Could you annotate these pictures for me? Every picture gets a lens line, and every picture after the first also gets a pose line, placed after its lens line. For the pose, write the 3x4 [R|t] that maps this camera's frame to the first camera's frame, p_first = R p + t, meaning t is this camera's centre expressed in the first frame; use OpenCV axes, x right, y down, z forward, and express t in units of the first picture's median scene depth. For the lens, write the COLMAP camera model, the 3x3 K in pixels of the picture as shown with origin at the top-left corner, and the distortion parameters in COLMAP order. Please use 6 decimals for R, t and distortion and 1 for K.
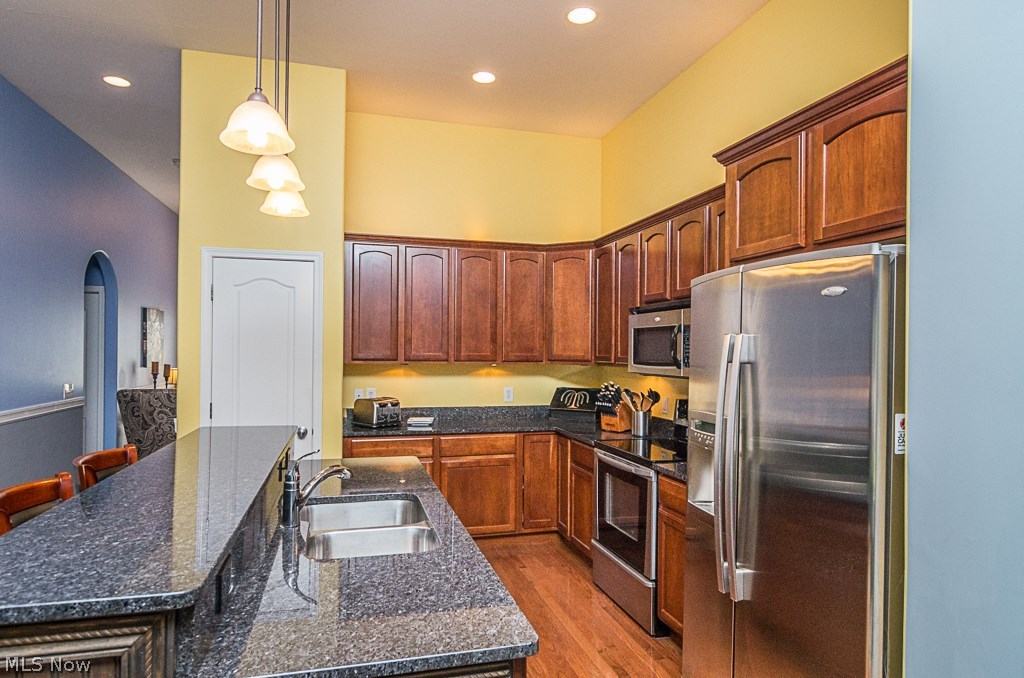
lens RADIAL K [[604.0, 0, 516.3], [0, 604.0, 350.5], [0, 0, 1]] dist [-0.004215, -0.000316]
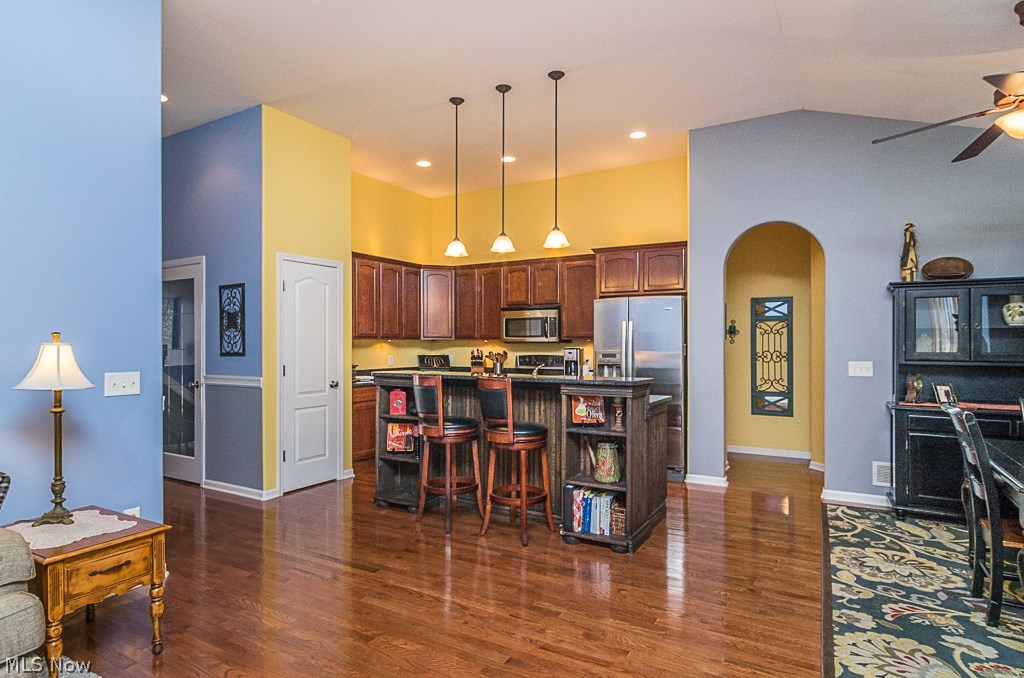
lens RADIAL K [[555.2, 0, 515.3], [0, 555.2, 342.4], [0, 0, 1]] dist [-0.000135, 0.001359]
pose [[0.721719, -0.006880, 0.692152, -0.879873], [0.006777, 0.999973, 0.002873, 0.029928], [-0.692153, 0.002617, 0.721746, -0.251305]]
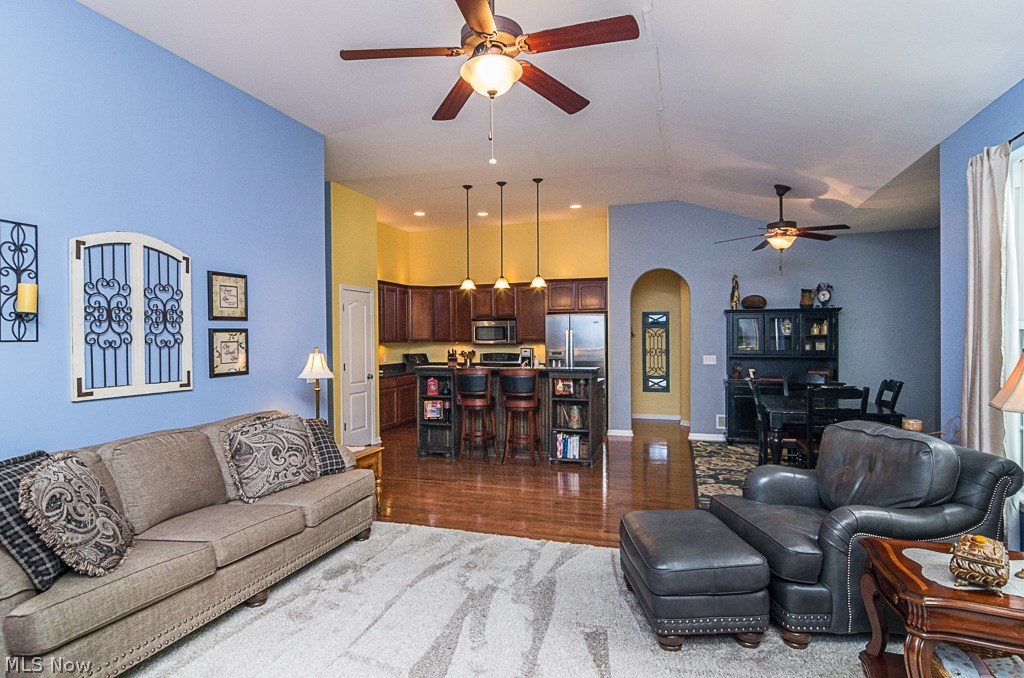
lens RADIAL K [[545.1, 0, 515.2], [0, 545.1, 341.2], [0, 0, 1]] dist [0.001098, 0.001380]
pose [[0.562412, -0.018096, 0.826659, -1.459704], [0.011864, 0.999834, 0.013816, -0.003103], [-0.826772, 0.002037, 0.562534, -0.408643]]
